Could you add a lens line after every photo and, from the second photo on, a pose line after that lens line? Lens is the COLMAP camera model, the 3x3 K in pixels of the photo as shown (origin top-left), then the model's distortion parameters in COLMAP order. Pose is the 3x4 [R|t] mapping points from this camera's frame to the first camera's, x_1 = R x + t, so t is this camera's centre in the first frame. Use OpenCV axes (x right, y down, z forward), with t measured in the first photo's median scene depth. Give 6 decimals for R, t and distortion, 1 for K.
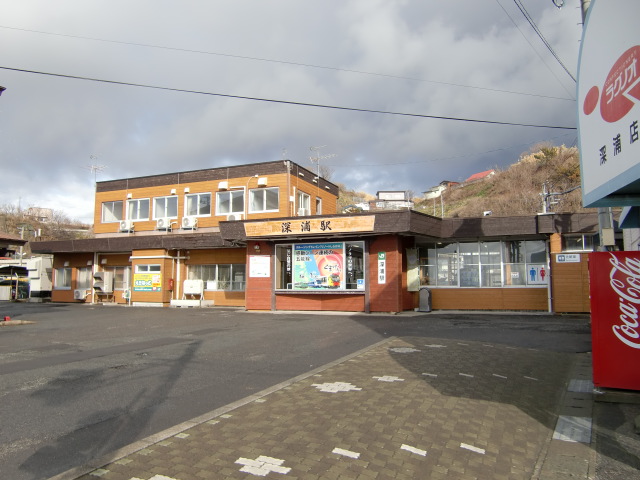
lens RADIAL K [[500.2, 0, 319.7], [0, 500.2, 238.3], [0, 0, 1]] dist [-0.095078, 0.090465]
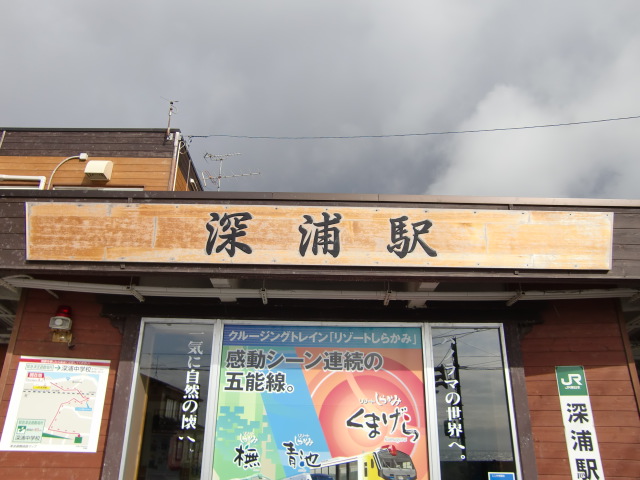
lens RADIAL K [[500.2, 0, 319.7], [0, 500.2, 238.3], [0, 0, 1]] dist [-0.095078, 0.090465]
pose [[0.913997, 0.172043, 0.367439, -0.110897], [-0.050795, 0.947040, -0.317074, 0.051221], [-0.402529, 0.271141, 0.874330, 0.765835]]
